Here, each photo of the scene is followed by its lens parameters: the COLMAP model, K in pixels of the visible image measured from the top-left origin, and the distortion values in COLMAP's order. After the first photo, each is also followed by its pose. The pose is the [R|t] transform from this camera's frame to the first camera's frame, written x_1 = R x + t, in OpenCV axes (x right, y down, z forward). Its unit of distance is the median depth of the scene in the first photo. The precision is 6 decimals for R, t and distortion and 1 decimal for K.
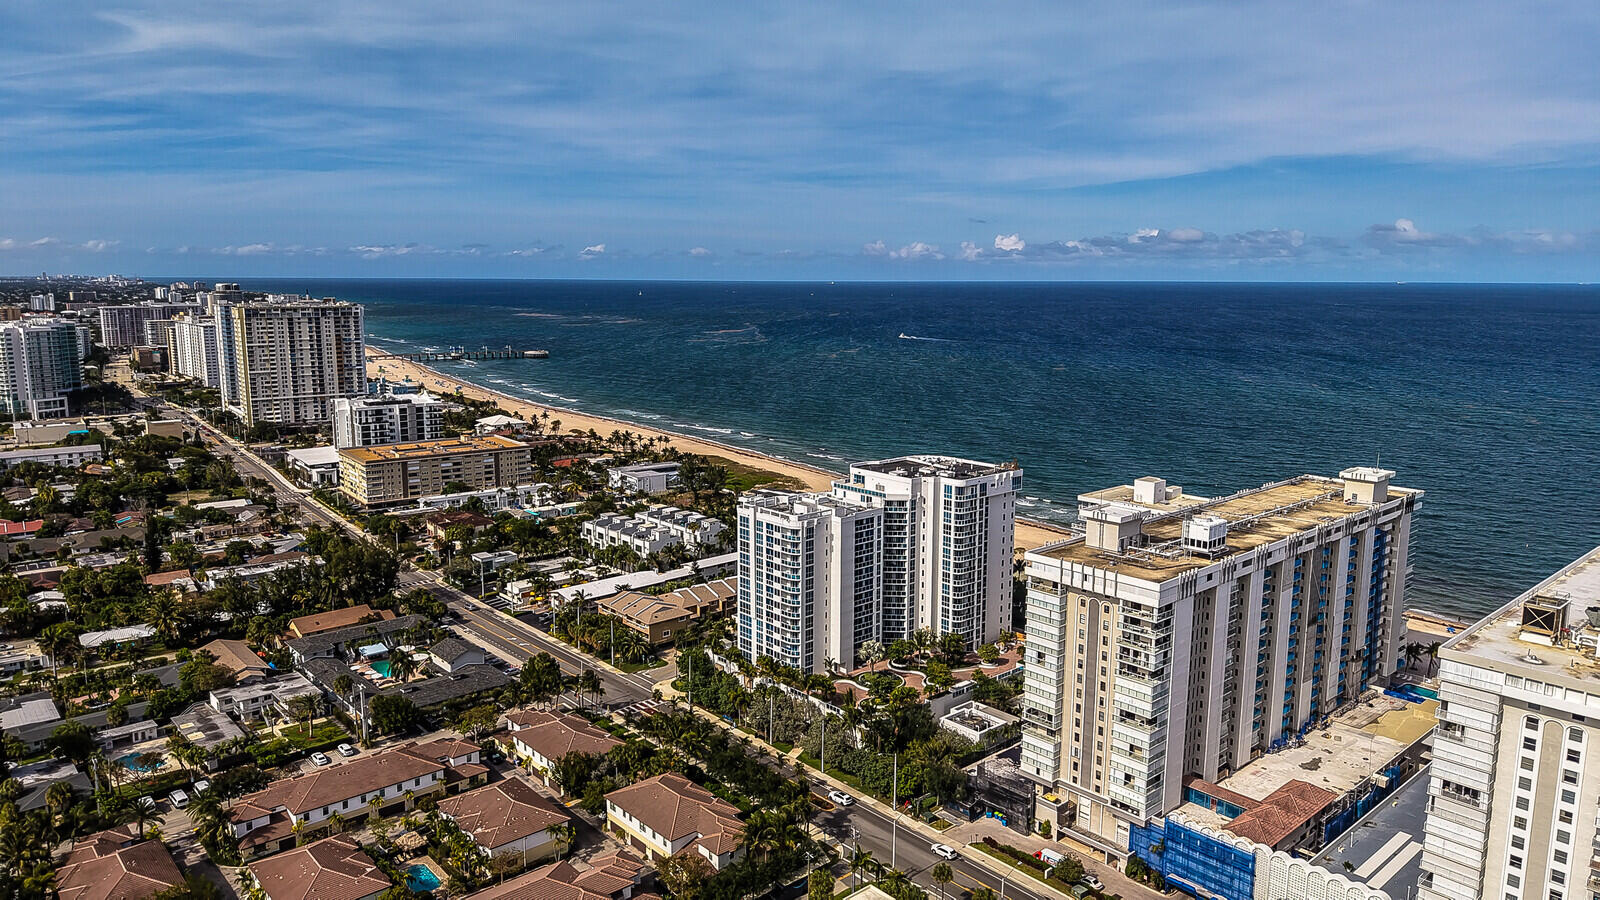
lens RADIAL K [[1067.1, 0, 791.1], [0, 1067.1, 457.9], [0, 0, 1]] dist [0.029943, -0.036552]
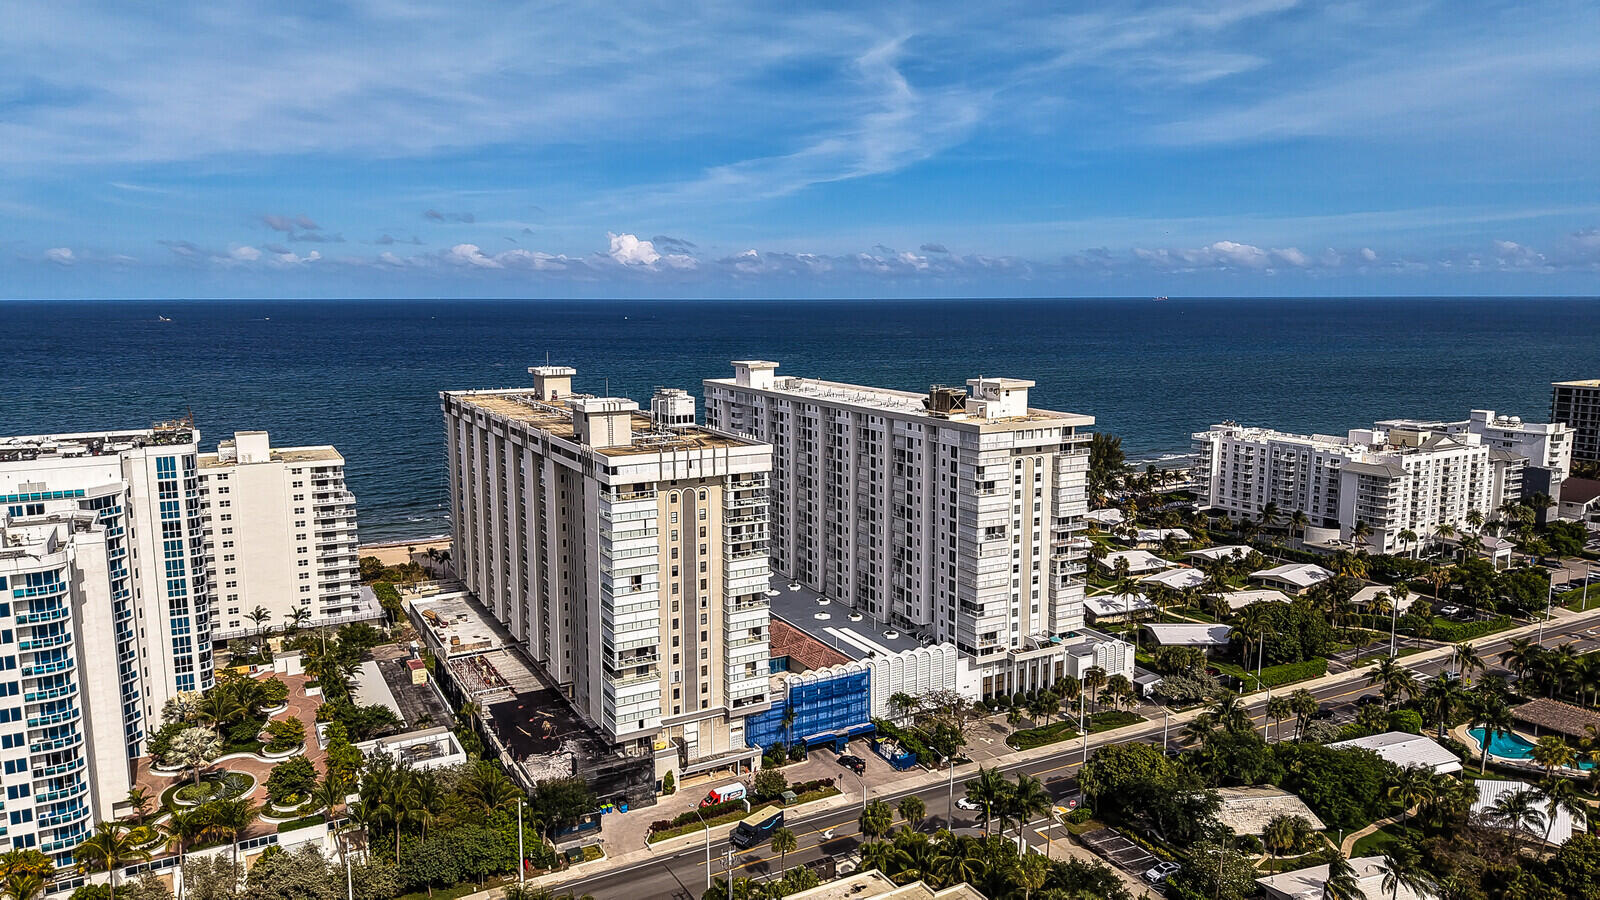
lens RADIAL K [[1067.1, 0, 802.9], [0, 1067.1, 447.0], [0, 0, 1]] dist [0.029943, -0.036552]
pose [[0.196138, -0.139891, 0.970546, -0.523861], [0.164025, 0.980507, 0.108179, 0.019412], [-0.966760, 0.137976, 0.215260, 0.702380]]
